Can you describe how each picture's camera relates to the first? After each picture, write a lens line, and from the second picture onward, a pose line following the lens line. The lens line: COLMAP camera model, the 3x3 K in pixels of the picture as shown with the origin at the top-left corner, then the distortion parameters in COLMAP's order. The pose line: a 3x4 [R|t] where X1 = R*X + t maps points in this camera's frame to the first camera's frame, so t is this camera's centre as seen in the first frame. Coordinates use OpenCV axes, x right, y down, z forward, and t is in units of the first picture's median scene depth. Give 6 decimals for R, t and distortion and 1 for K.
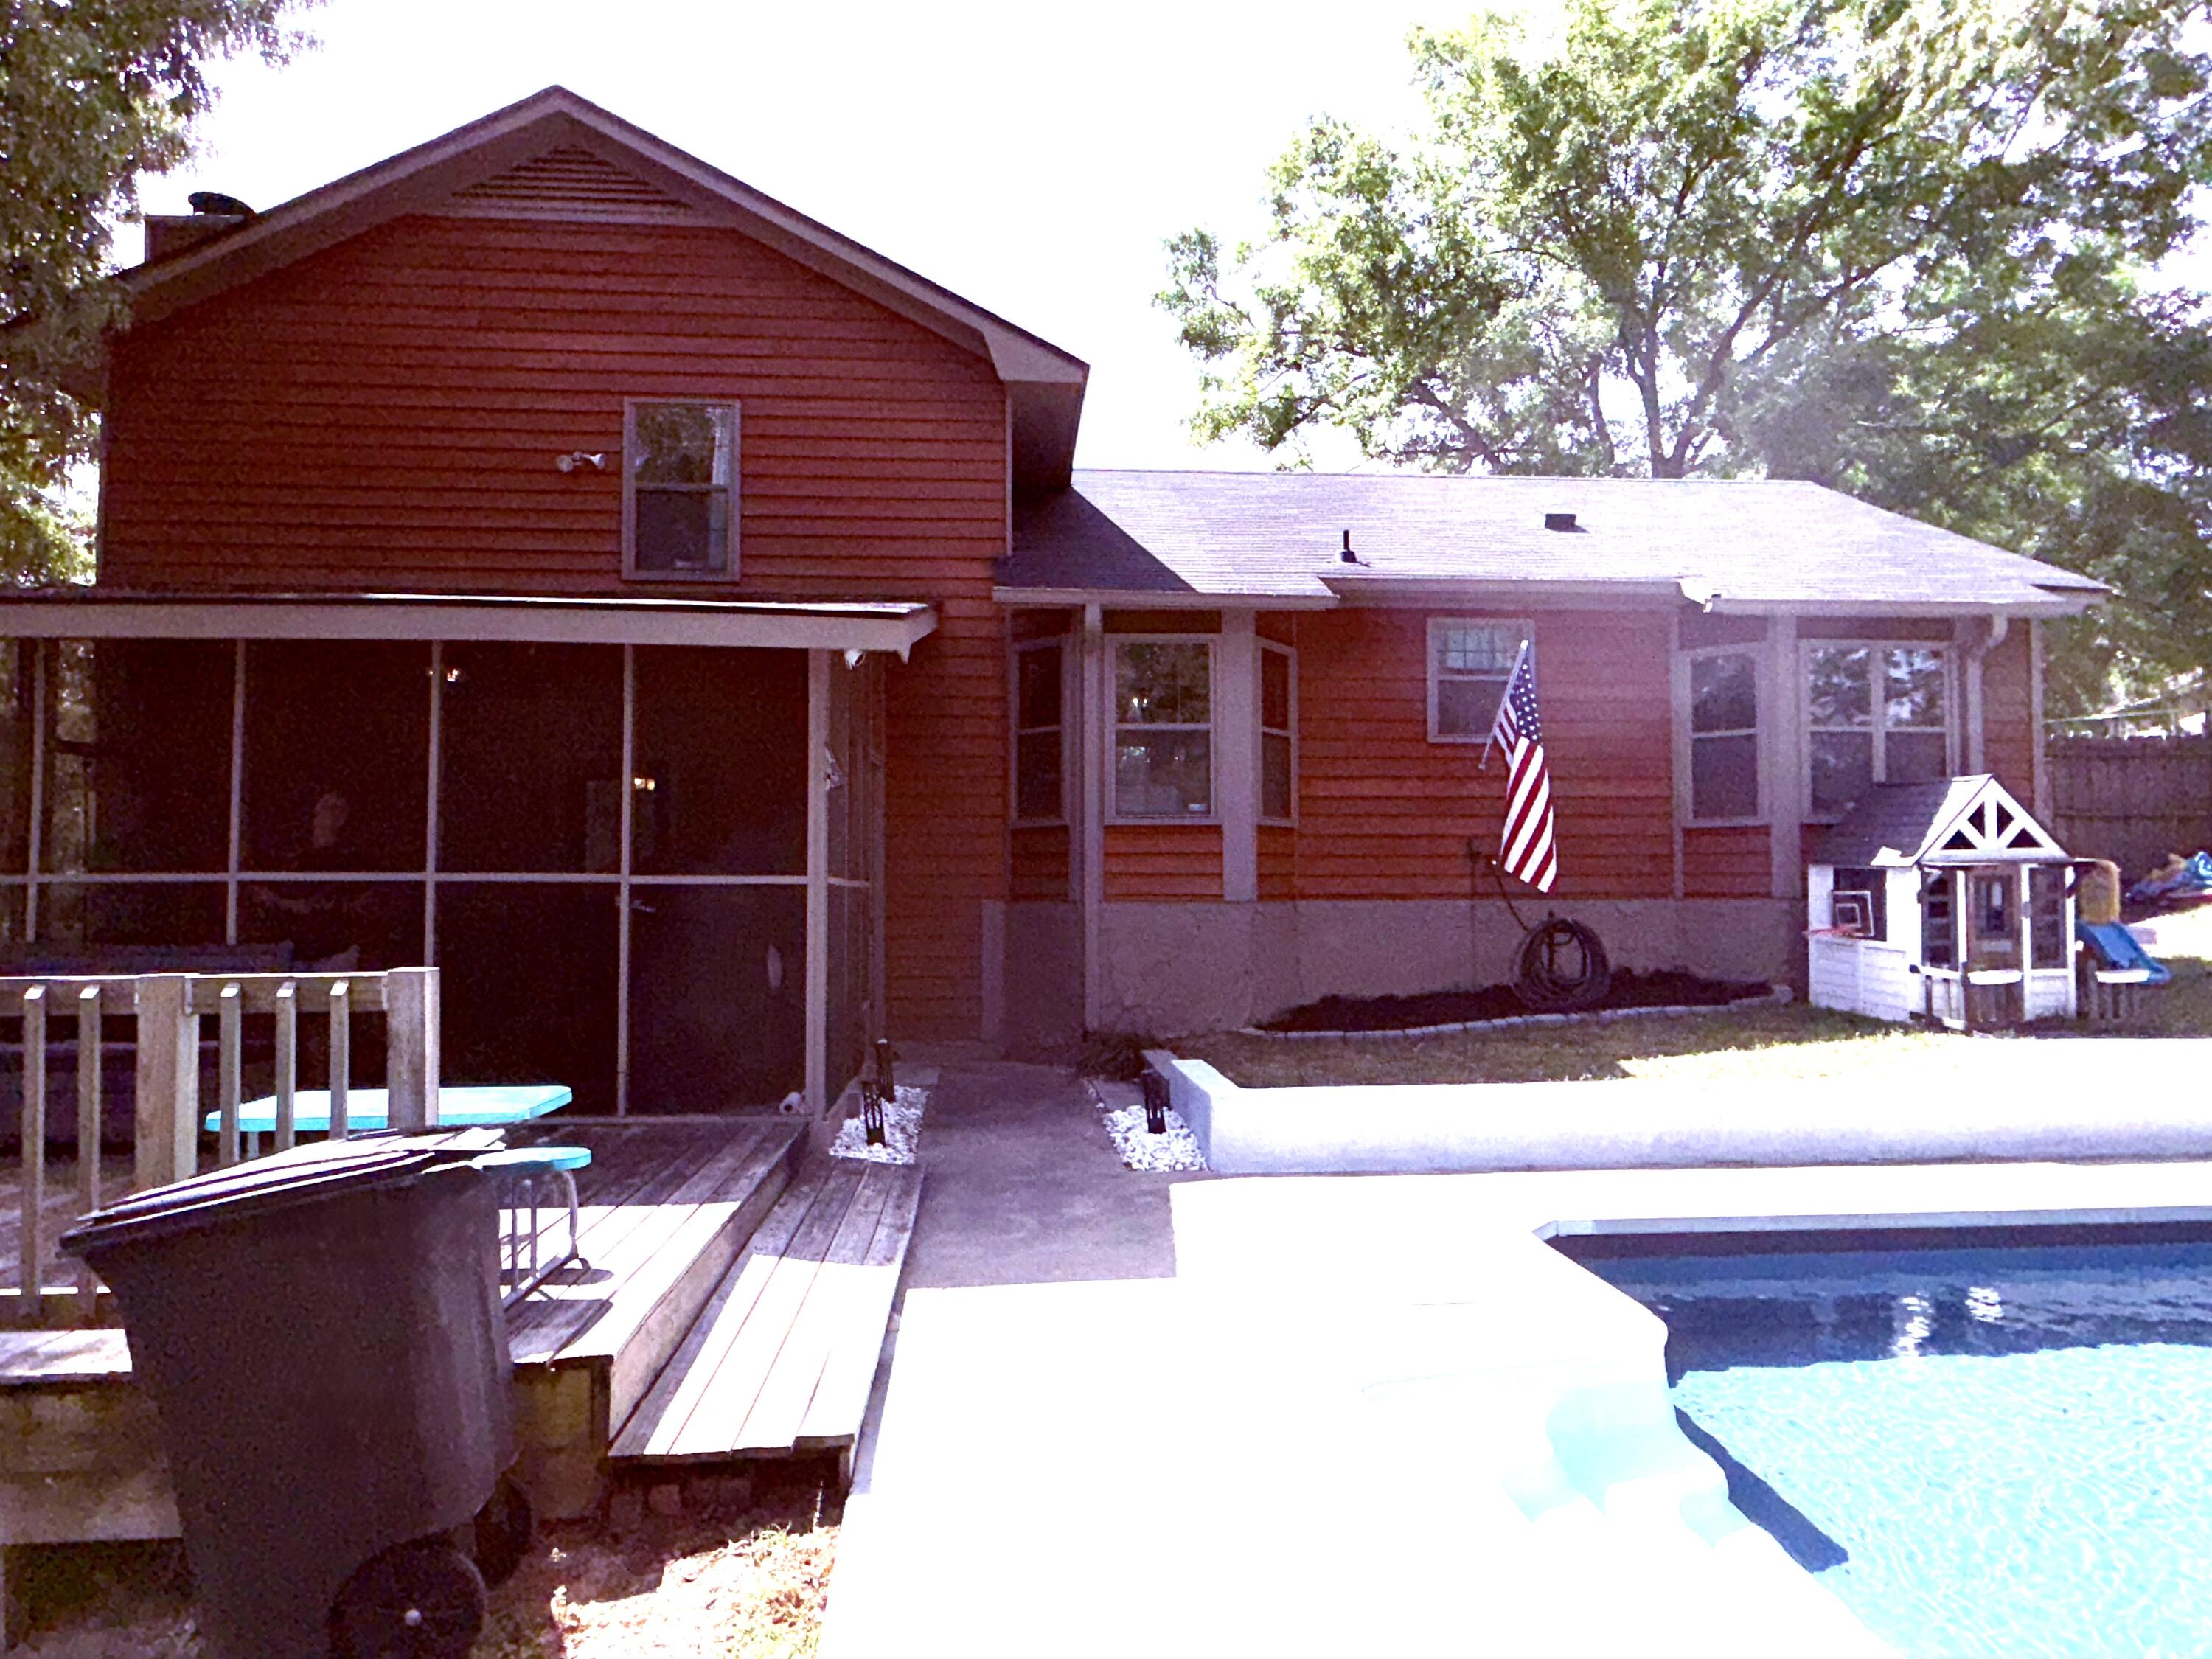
lens RADIAL K [[1398.9, 0, 1103.2], [0, 1398.9, 830.0], [0, 0, 1]] dist [0.003262, -0.000297]
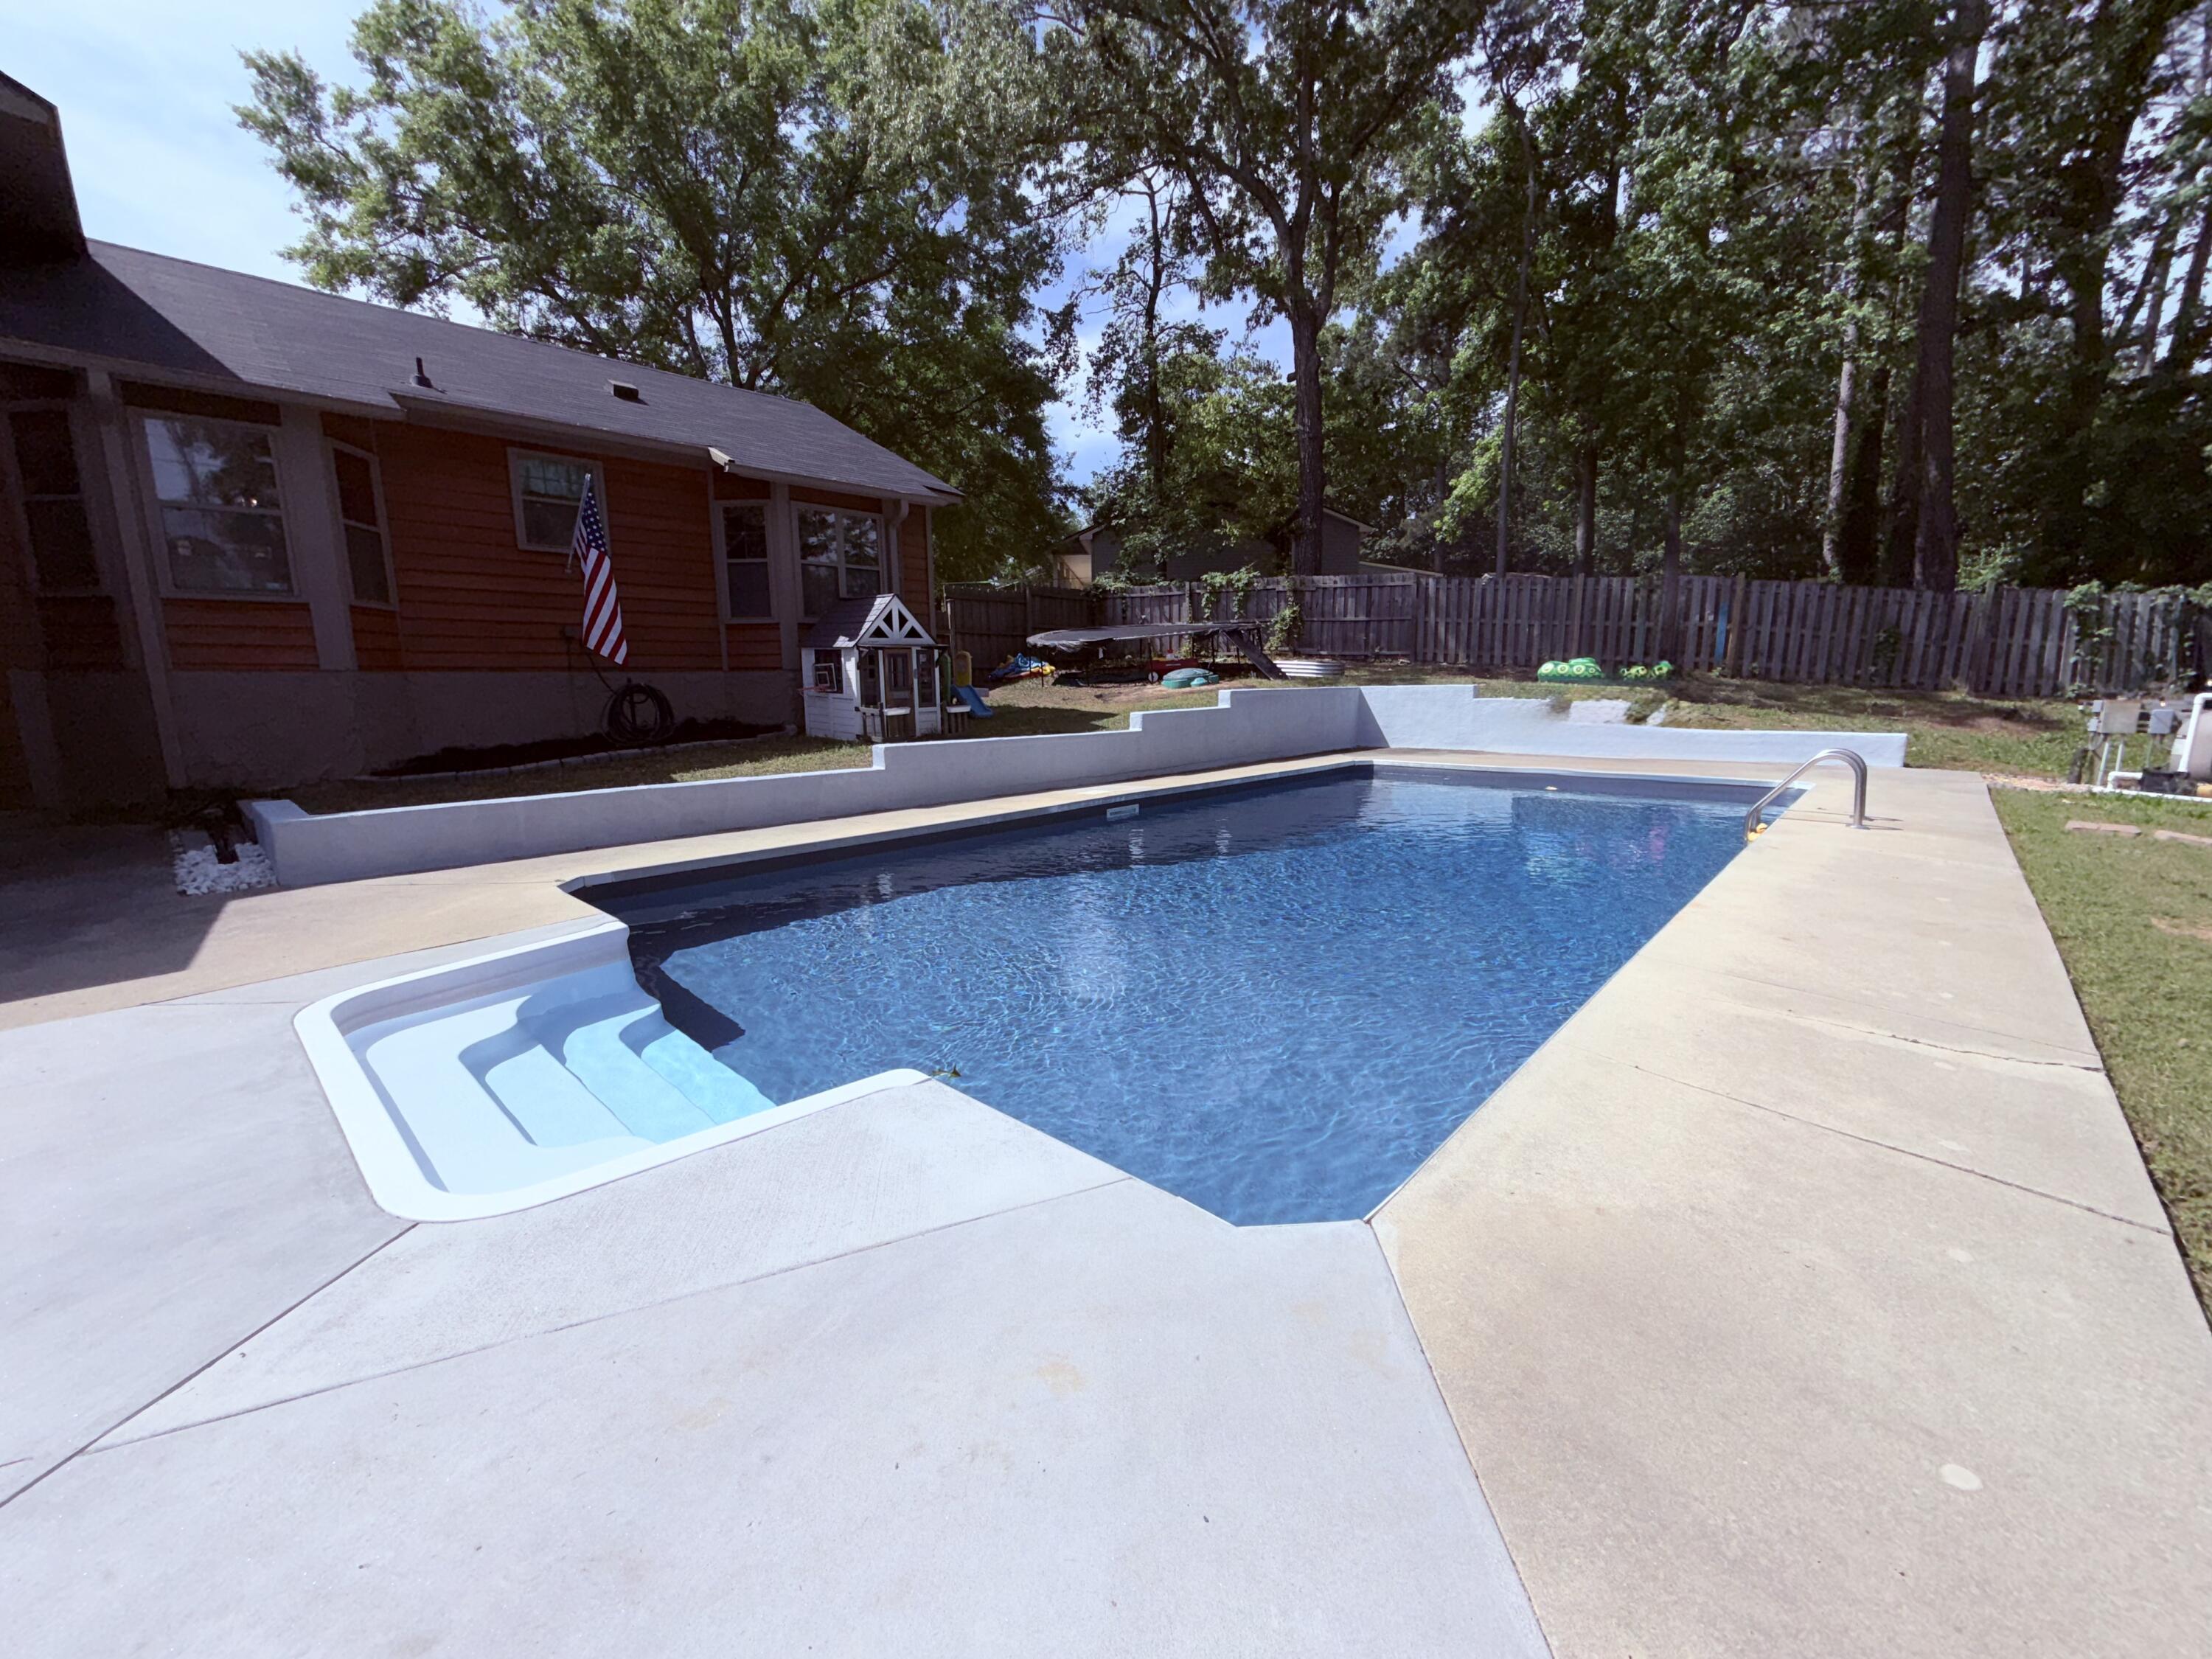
lens RADIAL K [[880.4, 0, 1108.5], [0, 880.4, 827.3], [0, 0, 1]] dist [-0.001410, -0.000792]
pose [[0.744554, -0.113471, 0.657847, 0.068536], [-0.017822, 0.981718, 0.189505, 0.025106], [-0.667324, -0.152821, 0.728920, -0.001395]]
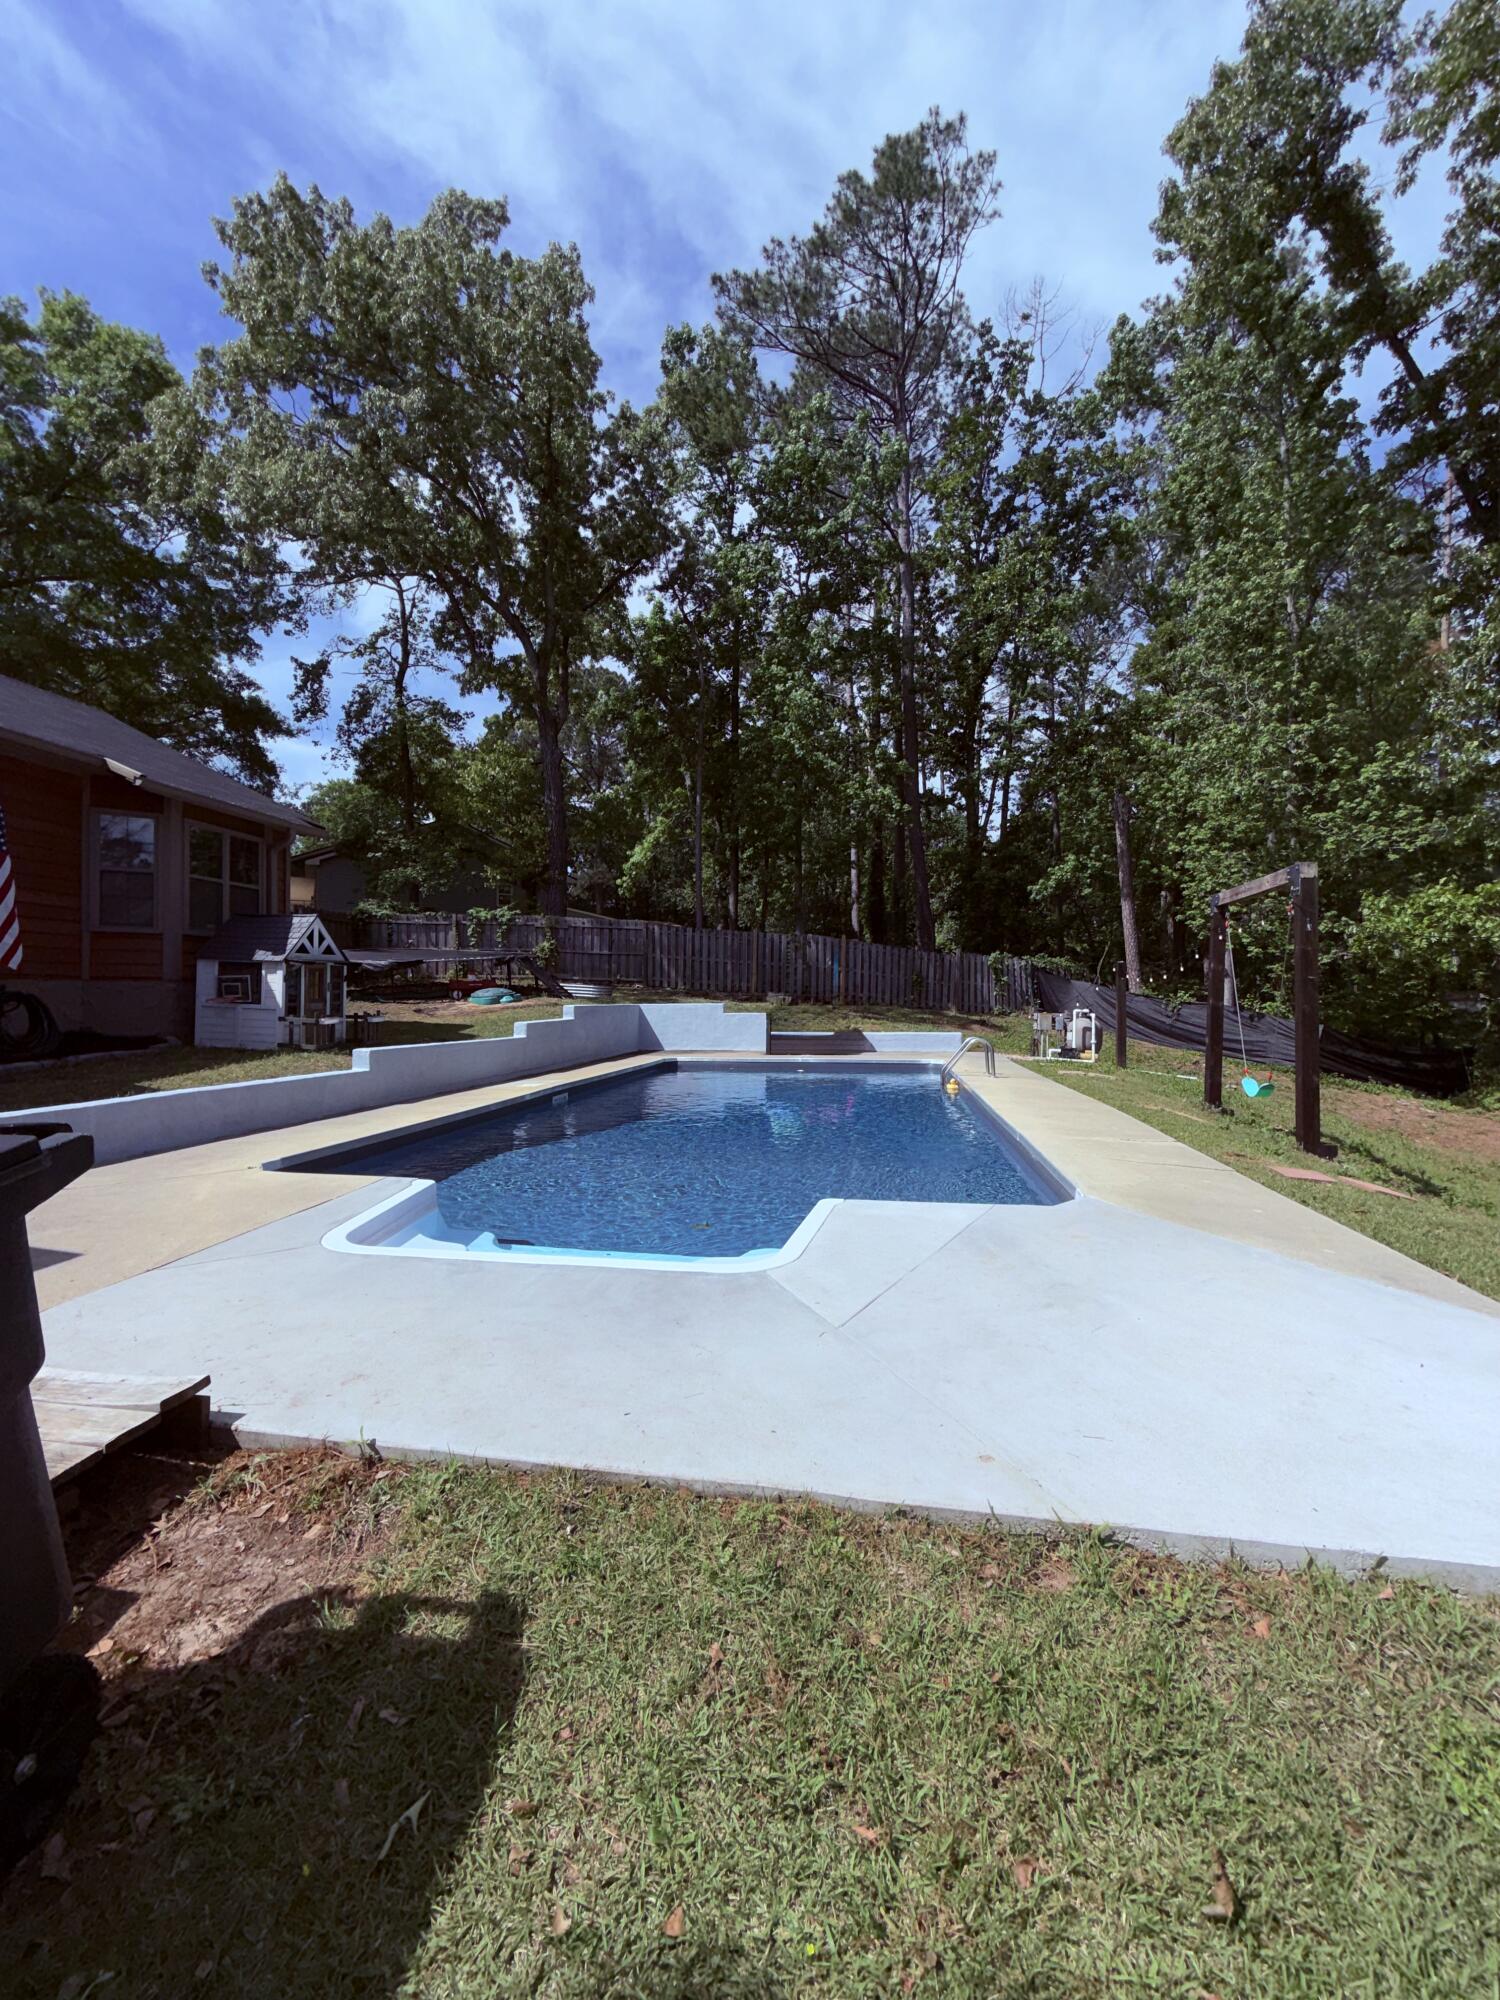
lens RADIAL K [[796.0, 0, 752.3], [0, 796.0, 994.9], [0, 0, 1]] dist [-0.001410, -0.000792]
pose [[0.243714, 0.011440, 0.969780, -0.199074], [-0.039845, 0.999204, -0.001773, 0.036027], [-0.969028, -0.038208, 0.243976, 0.133955]]
